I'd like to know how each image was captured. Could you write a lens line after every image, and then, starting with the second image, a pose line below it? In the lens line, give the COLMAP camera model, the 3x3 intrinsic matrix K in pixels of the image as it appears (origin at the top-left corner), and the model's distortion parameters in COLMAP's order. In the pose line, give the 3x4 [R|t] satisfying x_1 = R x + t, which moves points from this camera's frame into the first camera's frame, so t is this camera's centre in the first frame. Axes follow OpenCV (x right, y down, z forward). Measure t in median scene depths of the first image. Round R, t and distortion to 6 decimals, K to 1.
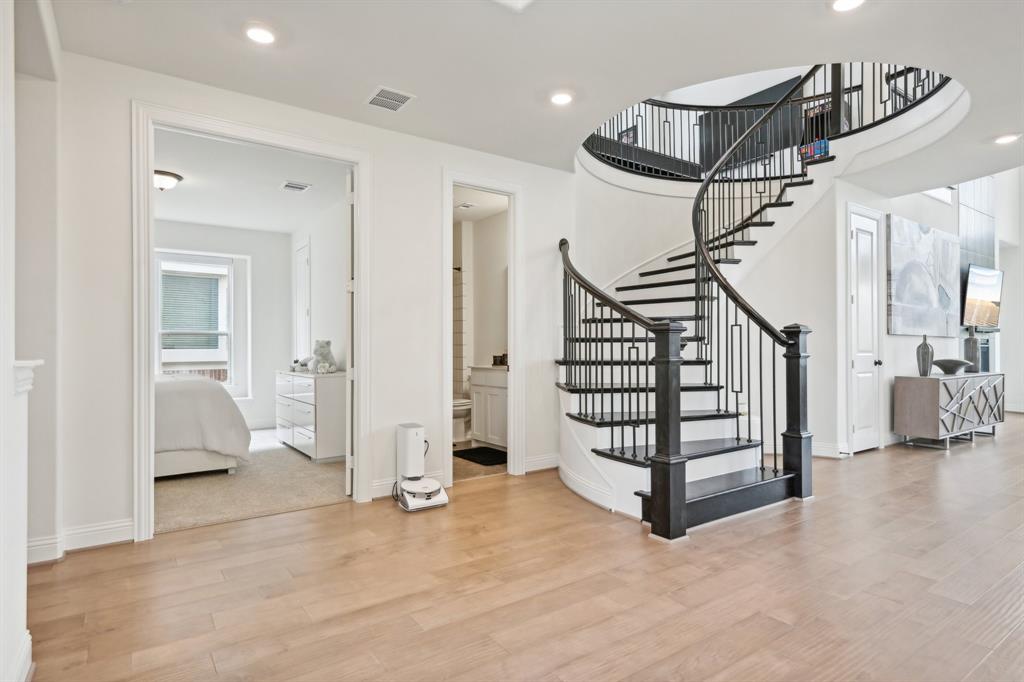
lens RADIAL K [[547.3, 0, 512.0], [0, 547.3, 341.0], [0, 0, 1]] dist [-0.002224, -0.000689]
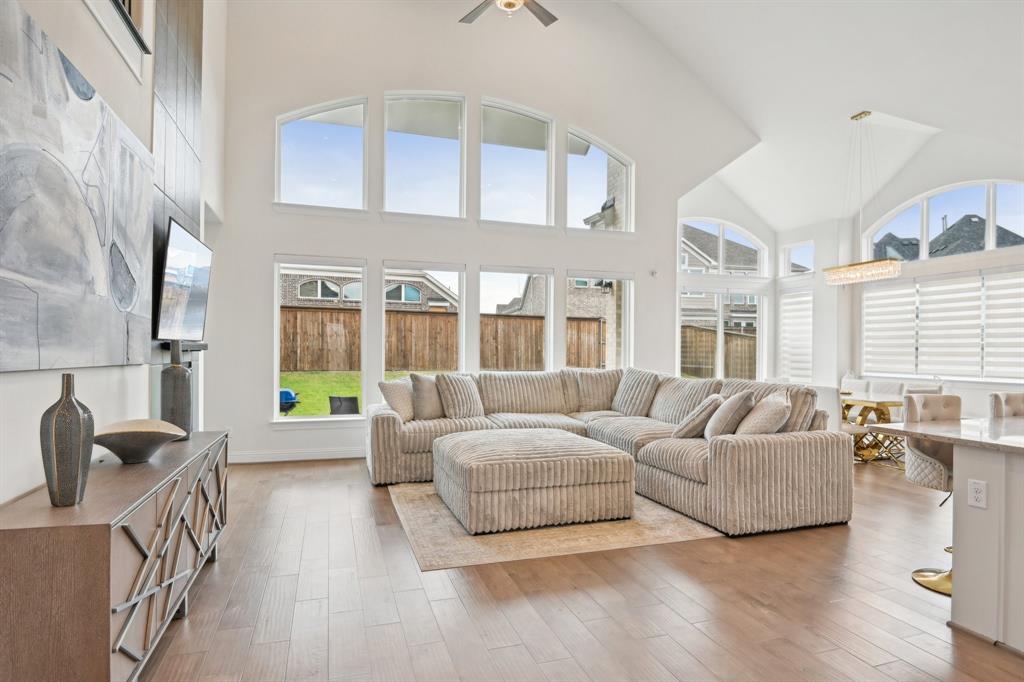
lens RADIAL K [[576.7, 0, 517.1], [0, 576.7, 346.7], [0, 0, 1]] dist [-0.020505, -0.001105]
pose [[0.286834, 0.003780, 0.957973, 0.469798], [-0.006001, 0.999980, -0.002149, -0.025206], [-0.957962, -0.005132, 0.286851, 0.598453]]
